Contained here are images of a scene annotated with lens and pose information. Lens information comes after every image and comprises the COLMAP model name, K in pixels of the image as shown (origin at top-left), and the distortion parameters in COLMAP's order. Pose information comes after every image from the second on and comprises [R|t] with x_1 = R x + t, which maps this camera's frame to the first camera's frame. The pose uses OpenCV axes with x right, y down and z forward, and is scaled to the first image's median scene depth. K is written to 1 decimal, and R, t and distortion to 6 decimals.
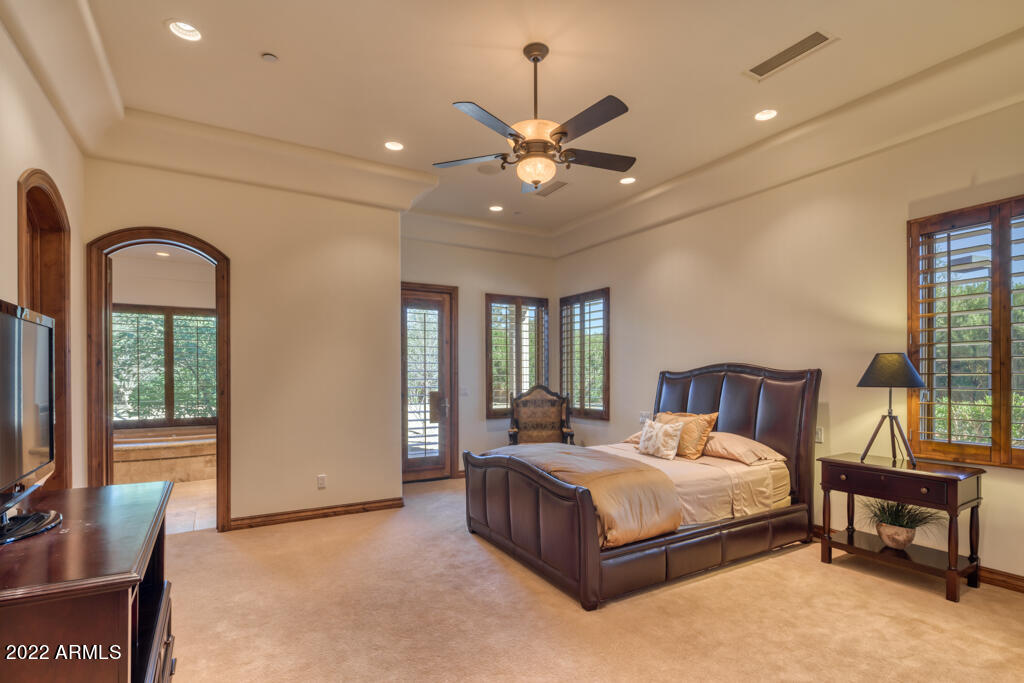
lens RADIAL K [[499.0, 0, 520.4], [0, 499.0, 343.7], [0, 0, 1]] dist [0.006280, 0.000283]
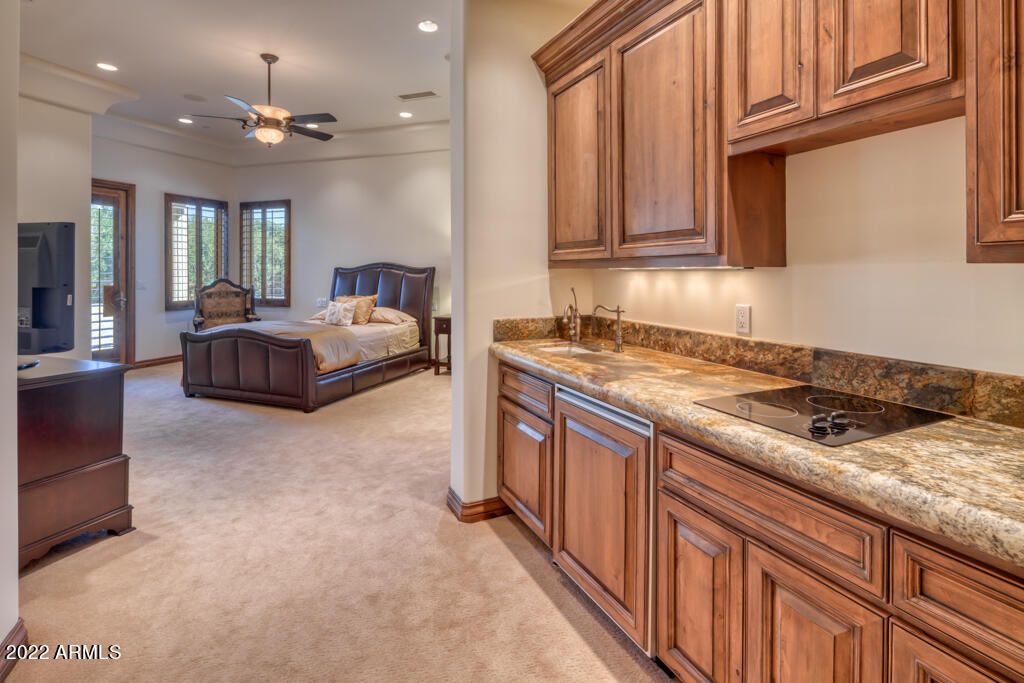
lens RADIAL K [[499.0, 0, 520.4], [0, 499.0, 343.7], [0, 0, 1]] dist [0.006280, 0.000283]
pose [[0.773748, -0.090154, 0.627045, -0.241104], [-0.040779, 0.980681, 0.191318, -0.026679], [-0.632179, -0.173602, 0.755124, -0.466212]]
